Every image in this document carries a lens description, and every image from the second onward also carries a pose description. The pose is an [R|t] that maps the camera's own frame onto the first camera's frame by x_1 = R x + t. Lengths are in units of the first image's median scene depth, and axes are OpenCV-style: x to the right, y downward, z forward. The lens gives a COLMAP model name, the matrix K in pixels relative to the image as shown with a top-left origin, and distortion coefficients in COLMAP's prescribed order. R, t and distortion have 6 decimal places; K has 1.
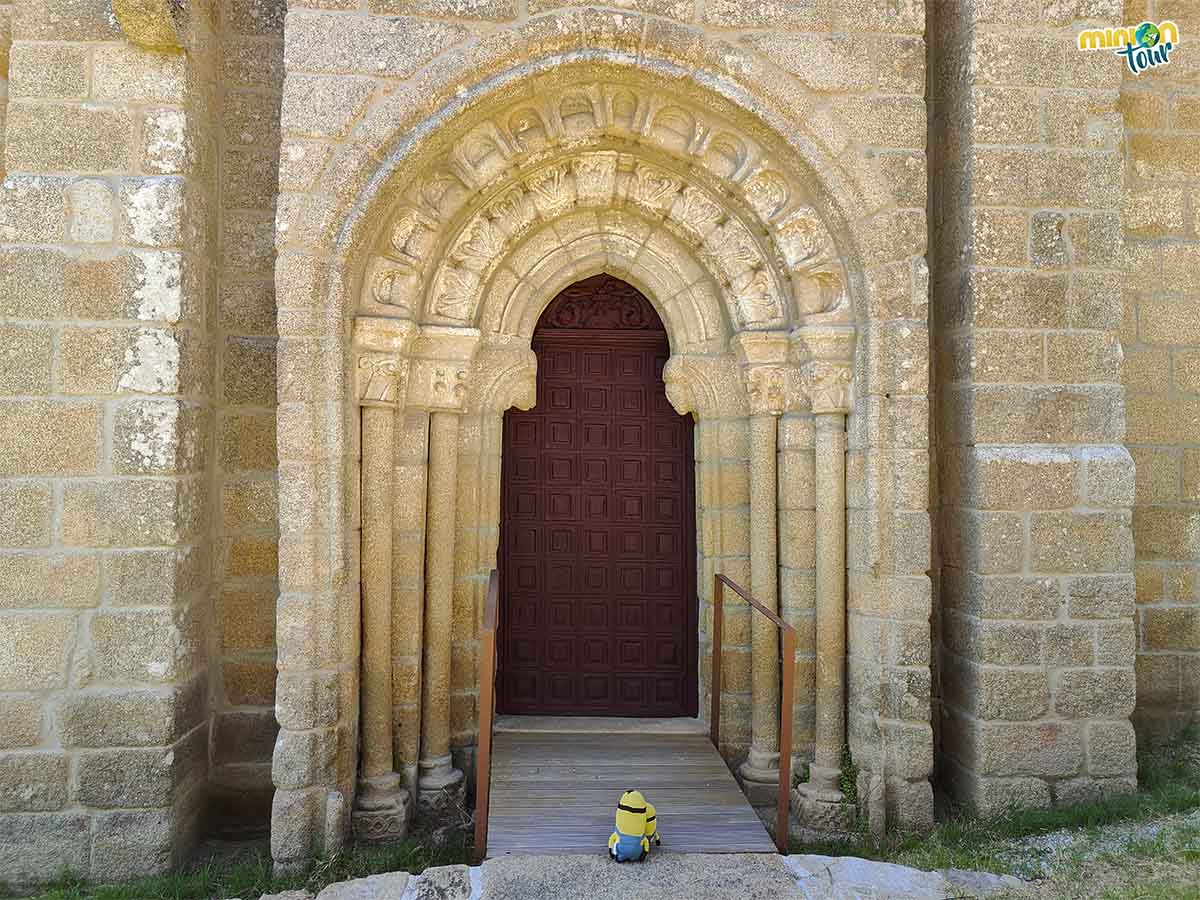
lens RADIAL K [[836.8, 0, 620.3], [0, 836.8, 441.9], [0, 0, 1]] dist [0.006619, 0.000448]
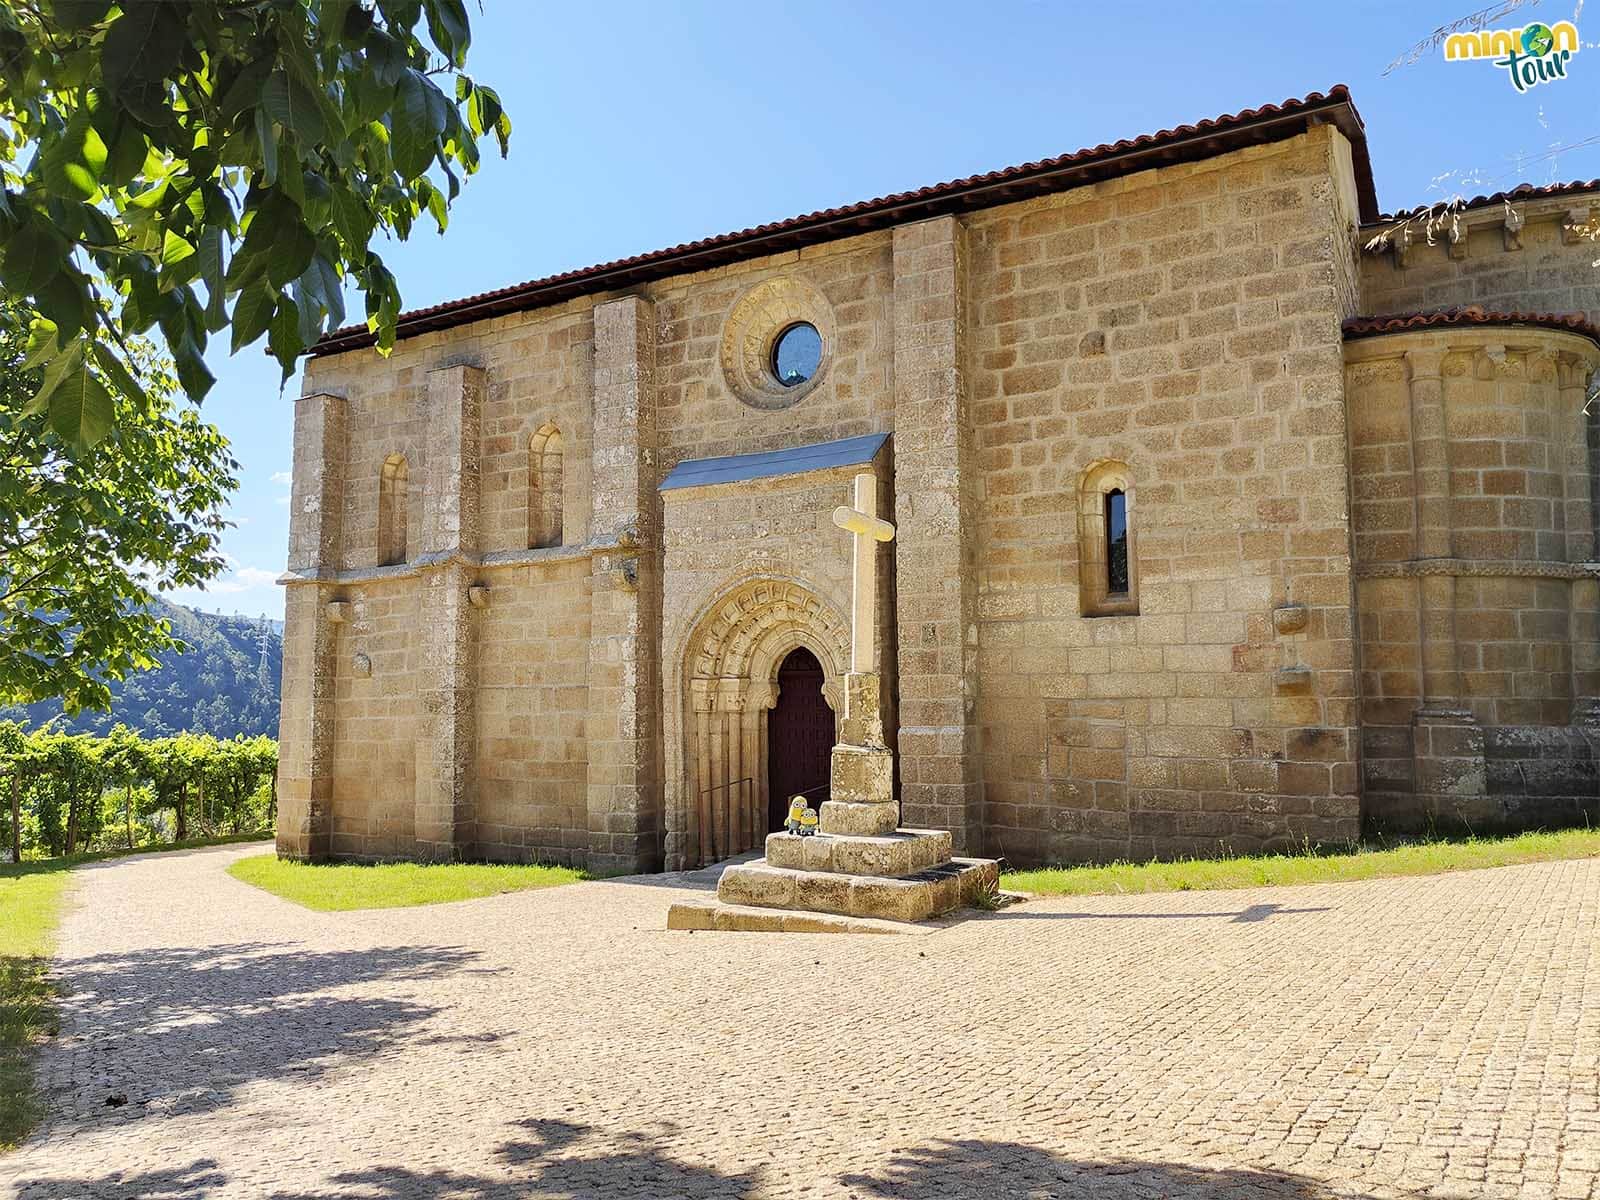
lens RADIAL K [[1115.7, 0, 827.0], [0, 1115.7, 589.2], [0, 0, 1]] dist [0.006619, 0.000448]
pose [[0.832019, -0.069578, -0.550367, 2.003500], [0.035642, 0.996758, -0.072130, -0.162242], [0.553602, 0.040398, 0.831801, -1.712026]]
